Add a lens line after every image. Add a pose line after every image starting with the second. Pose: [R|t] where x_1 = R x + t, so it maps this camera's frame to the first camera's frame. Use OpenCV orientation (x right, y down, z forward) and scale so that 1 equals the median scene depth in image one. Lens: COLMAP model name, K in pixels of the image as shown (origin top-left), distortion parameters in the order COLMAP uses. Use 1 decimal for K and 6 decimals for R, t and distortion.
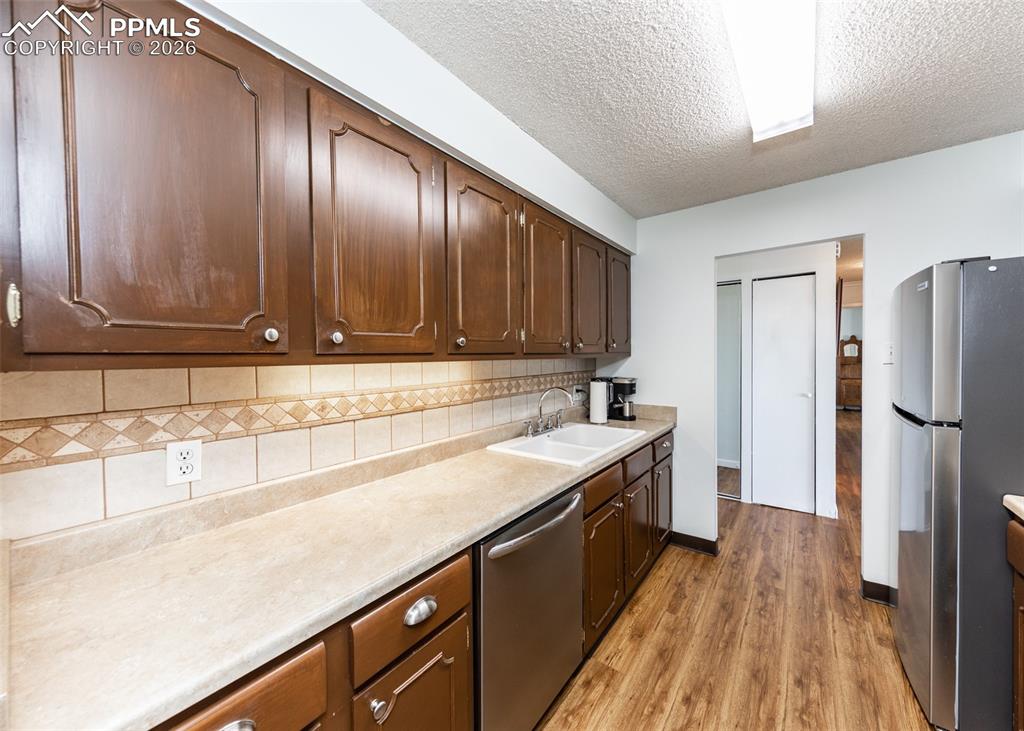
lens RADIAL K [[374.3, 0, 527.3], [0, 374.3, 359.5], [0, 0, 1]] dist [0.002656, -0.000578]
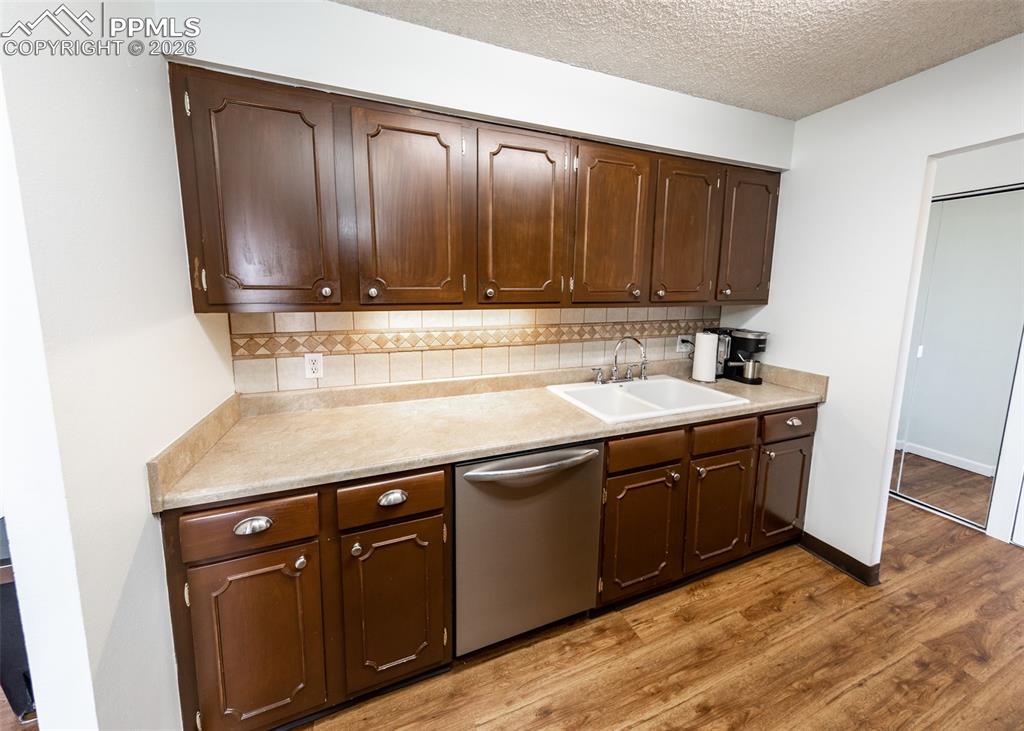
lens RADIAL K [[350.5, 0, 499.6], [0, 350.5, 327.2], [0, 0, 1]] dist [0.005167, -0.000225]
pose [[0.832962, 0.076498, -0.548017, 0.350779], [-0.021647, 0.994144, 0.105871, -0.045308], [0.552907, -0.076323, 0.829740, 0.104781]]
